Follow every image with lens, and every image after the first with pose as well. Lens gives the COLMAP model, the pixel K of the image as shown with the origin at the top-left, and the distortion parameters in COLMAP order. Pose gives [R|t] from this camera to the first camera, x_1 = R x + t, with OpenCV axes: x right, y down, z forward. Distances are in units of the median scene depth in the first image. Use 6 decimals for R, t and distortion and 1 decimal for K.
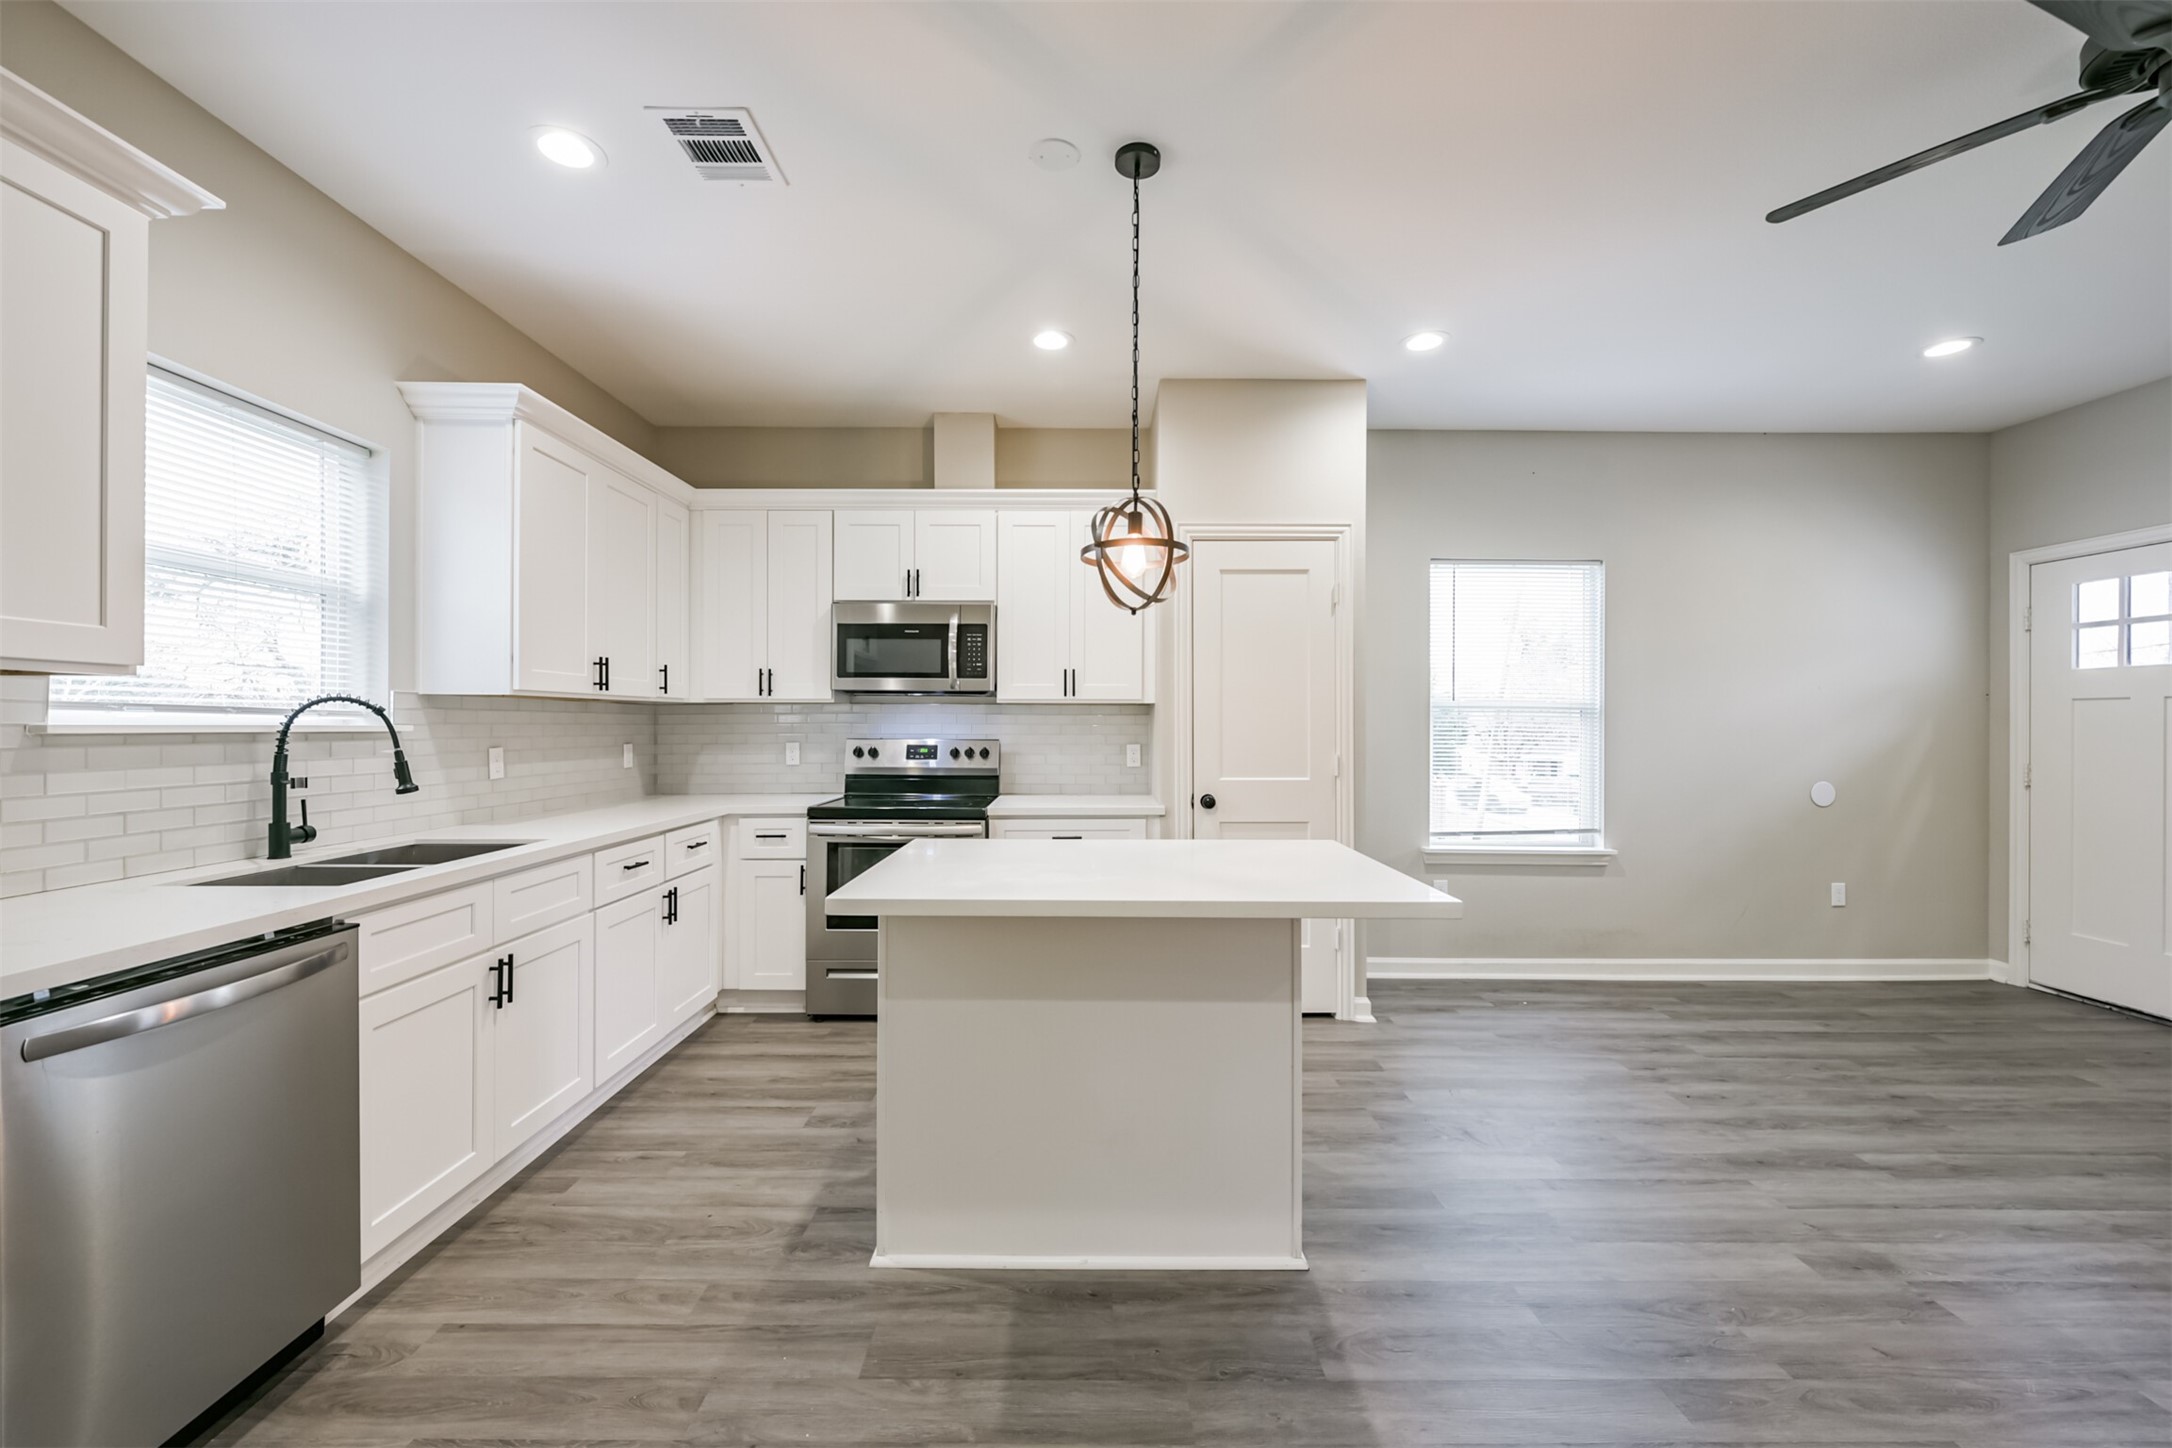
lens RADIAL K [[855.9, 0, 1077.7], [0, 855.9, 727.2], [0, 0, 1]] dist [-0.000271, -0.000074]
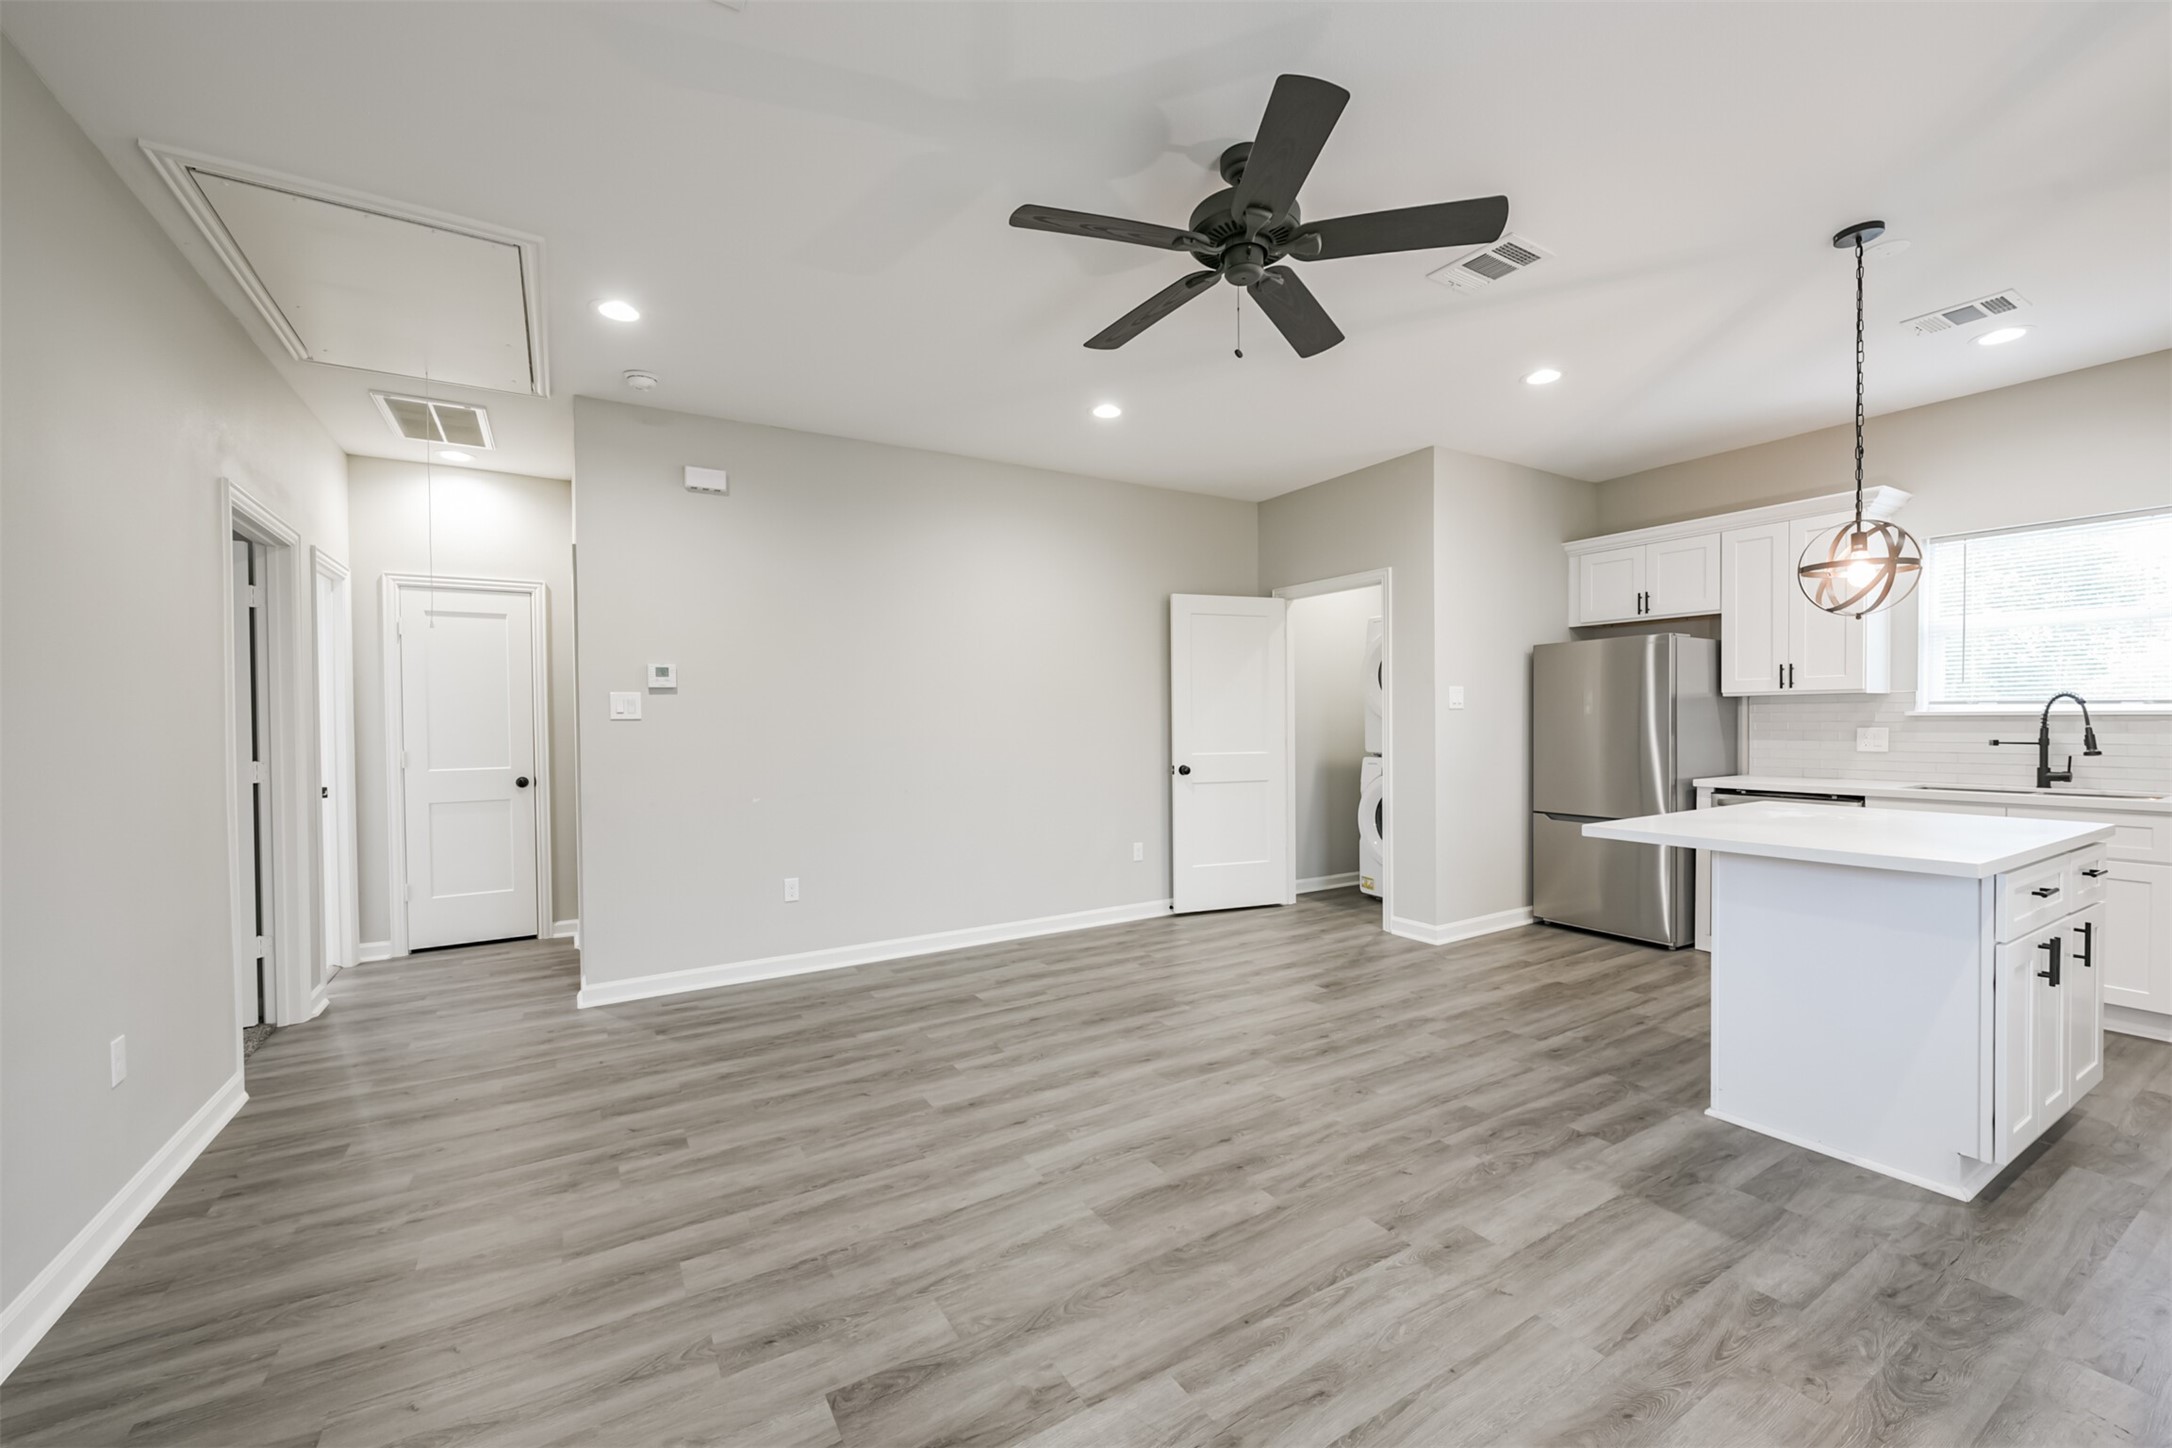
lens RADIAL K [[855.9, 0, 1082.9], [0, 855.9, 731.3], [0, 0, 1]] dist [-0.000271, -0.000074]
pose [[-0.857299, 0.013332, -0.514646, 1.109142], [0.005473, 0.999844, 0.016785, -0.000754], [0.514790, 0.011573, -0.857238, 1.012718]]
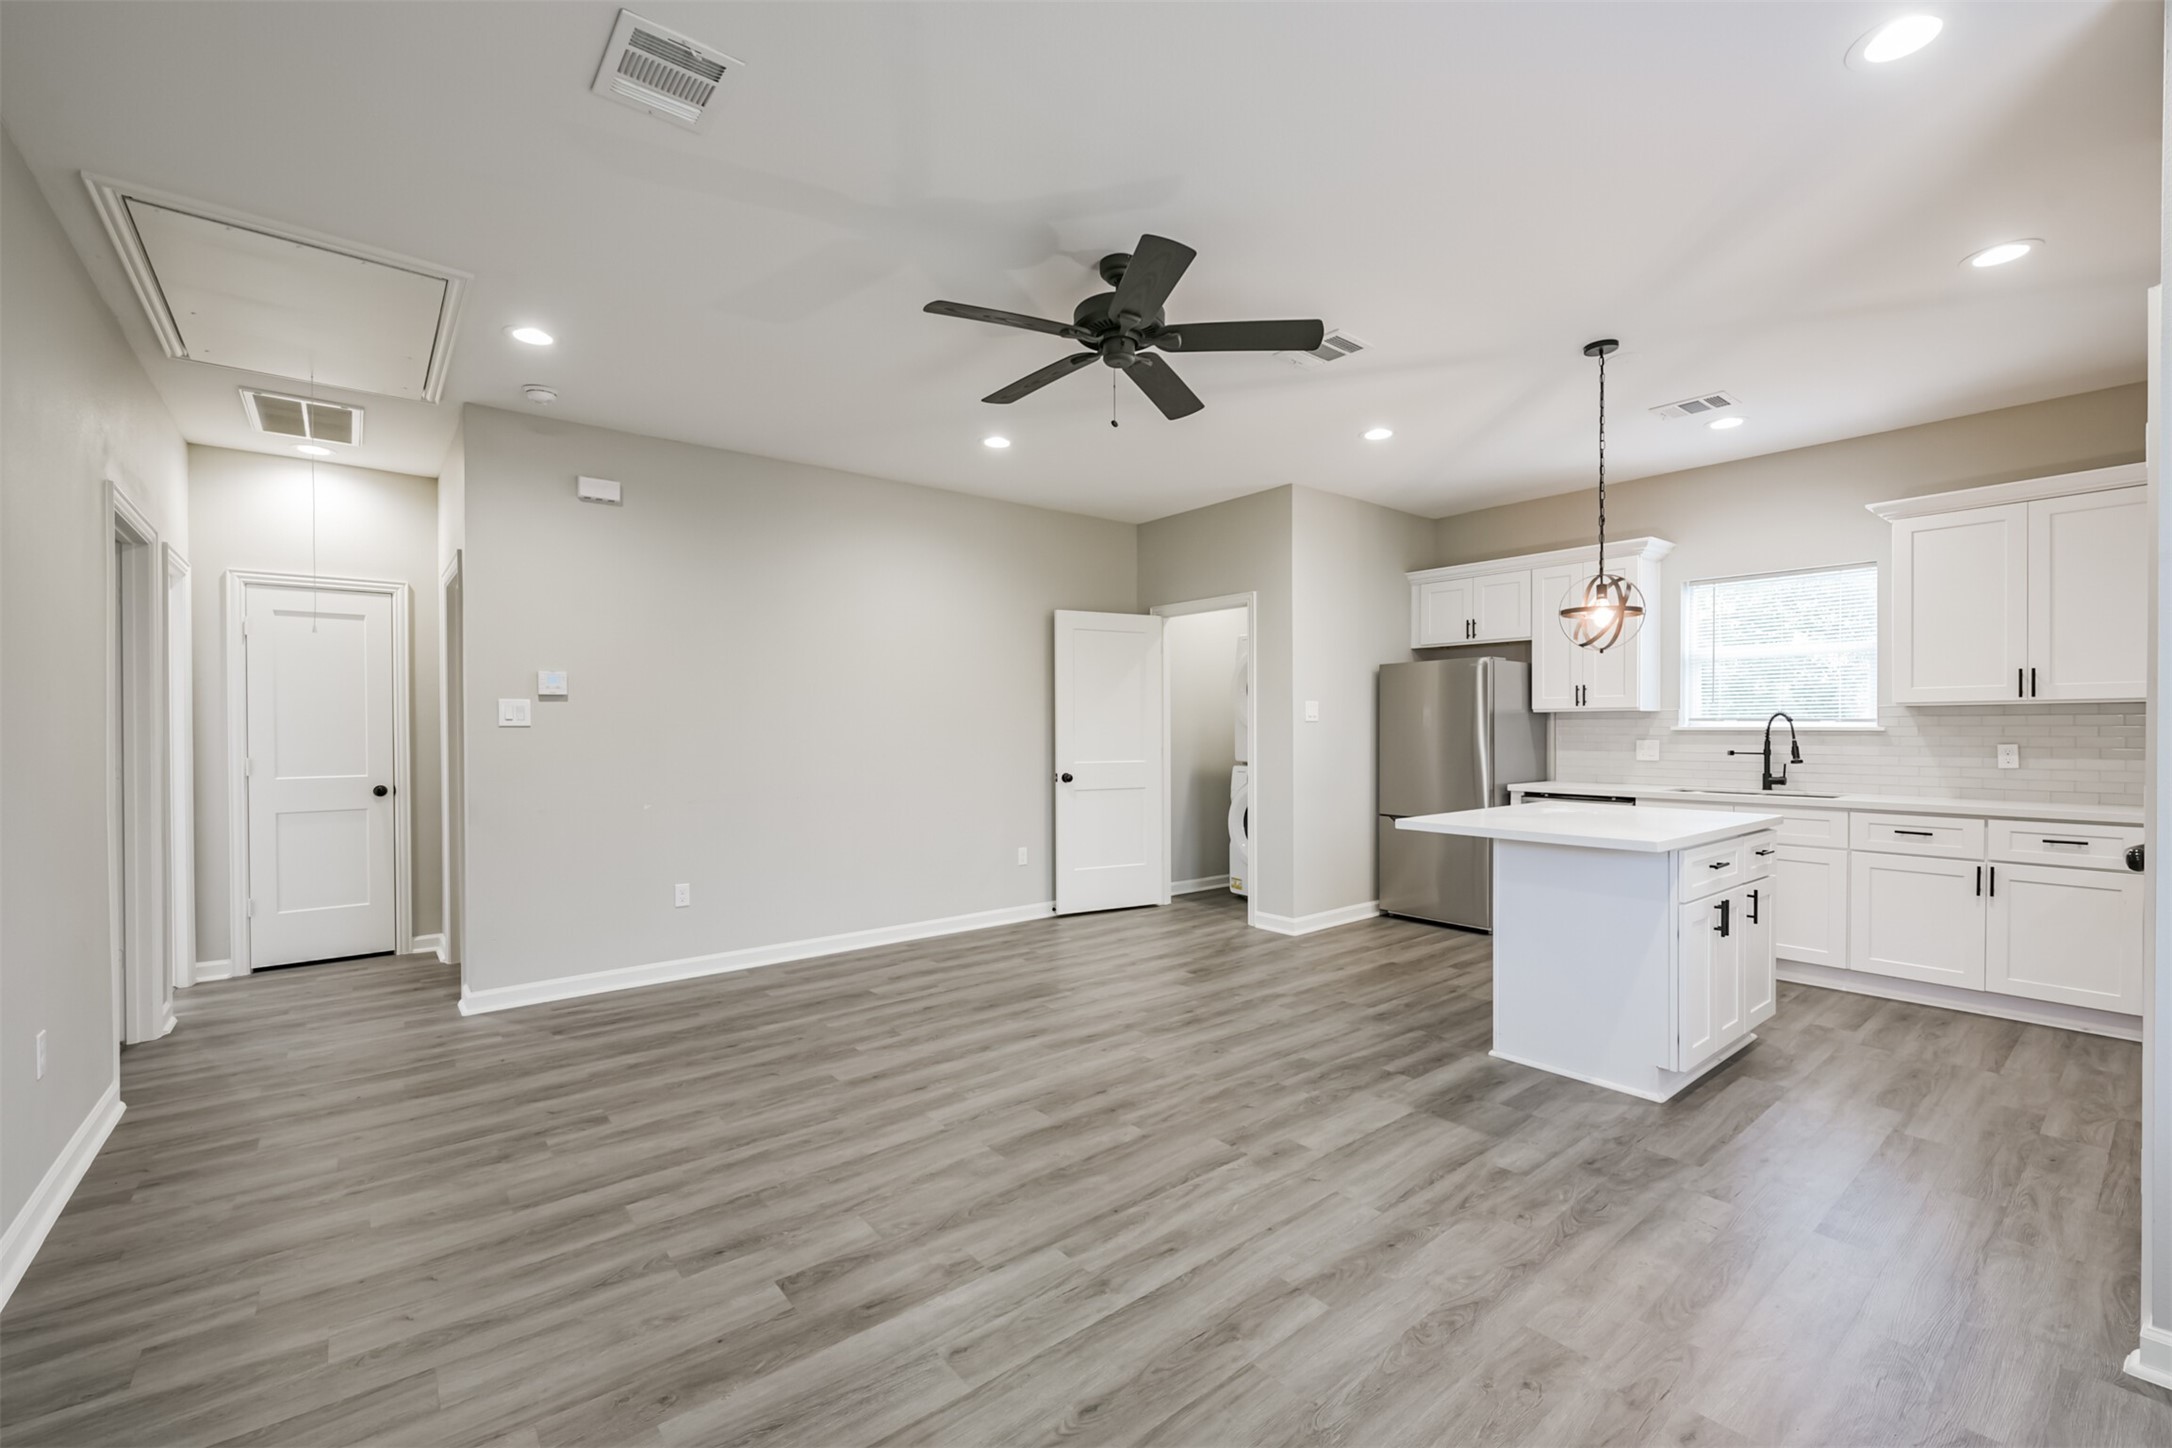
lens RADIAL K [[903.5, 0, 1083.1], [0, 903.5, 733.1], [0, 0, 1]] dist [0.002221, 0.000027]
pose [[-0.779245, 0.004053, -0.626706, 1.216813], [-0.001093, 0.999969, 0.007826, -0.002086], [0.626718, 0.006784, -0.779217, 1.148643]]
